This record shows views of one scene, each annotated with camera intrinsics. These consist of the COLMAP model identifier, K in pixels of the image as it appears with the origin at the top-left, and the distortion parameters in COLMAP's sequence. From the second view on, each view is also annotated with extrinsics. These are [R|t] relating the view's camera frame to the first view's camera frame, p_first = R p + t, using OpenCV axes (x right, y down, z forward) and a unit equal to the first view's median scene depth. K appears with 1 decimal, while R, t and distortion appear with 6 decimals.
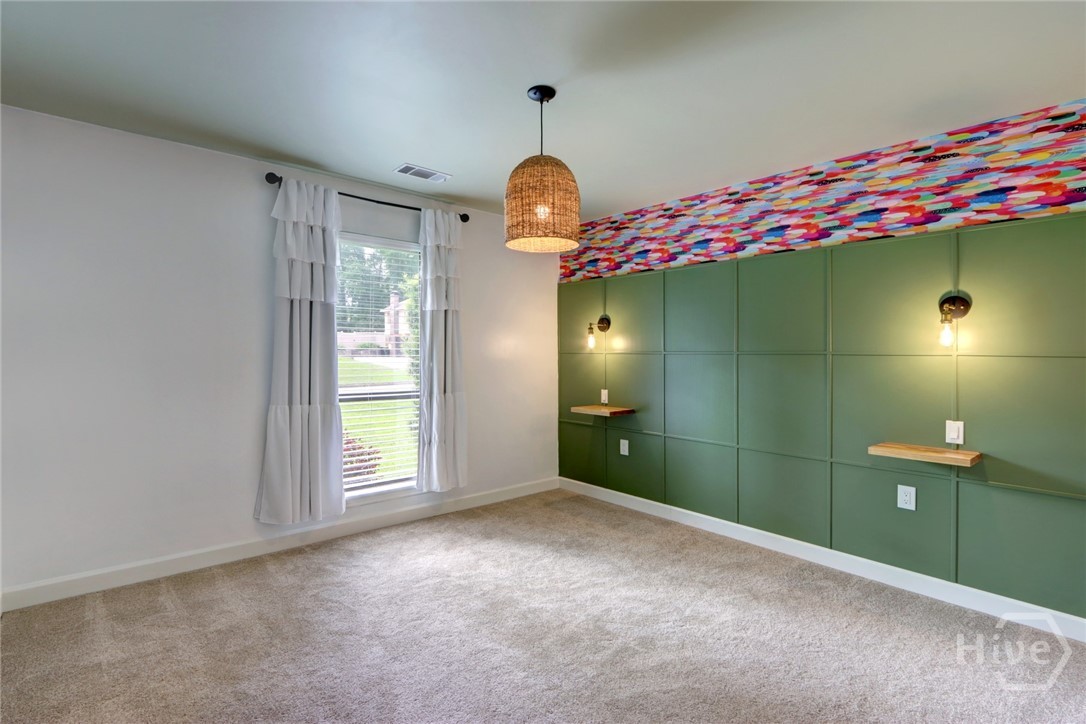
lens RADIAL K [[498.0, 0, 533.6], [0, 498.0, 356.9], [0, 0, 1]] dist [-0.011798, 0.000509]
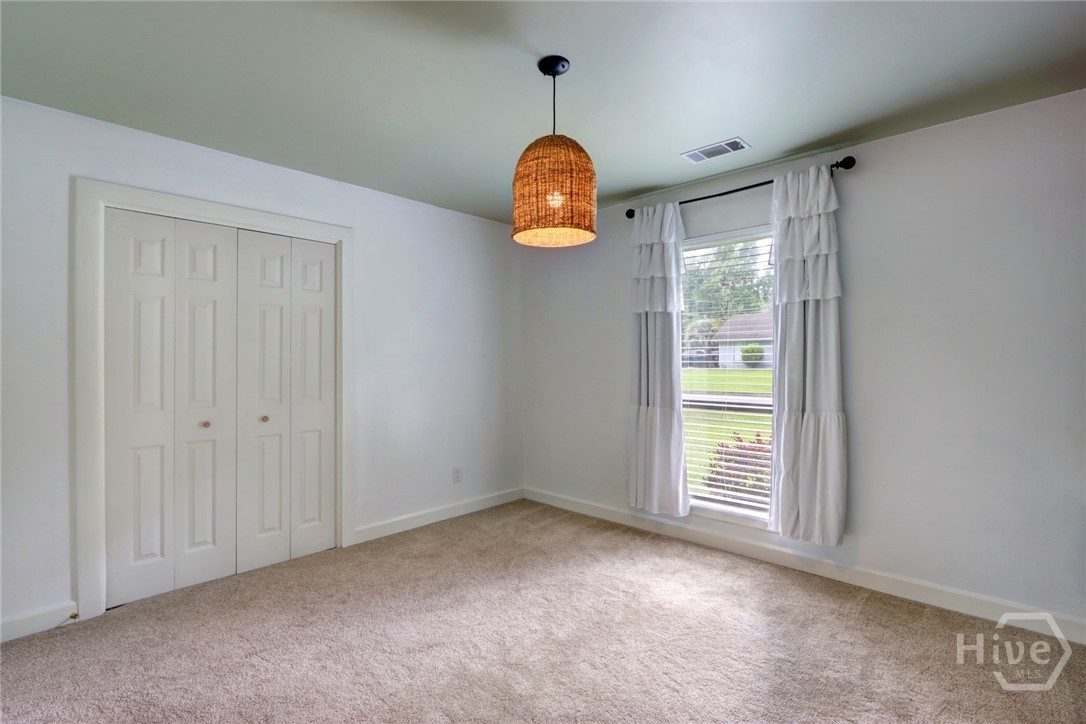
lens RADIAL K [[517.1, 0, 543.0], [0, 517.1, 362.0], [0, 0, 1]] dist [-0.012454, -0.000042]
pose [[0.113497, 0.002769, -0.993535, 0.655762], [-0.001423, 0.999996, 0.002625, -0.004476], [0.993537, 0.001116, 0.113500, 0.620837]]
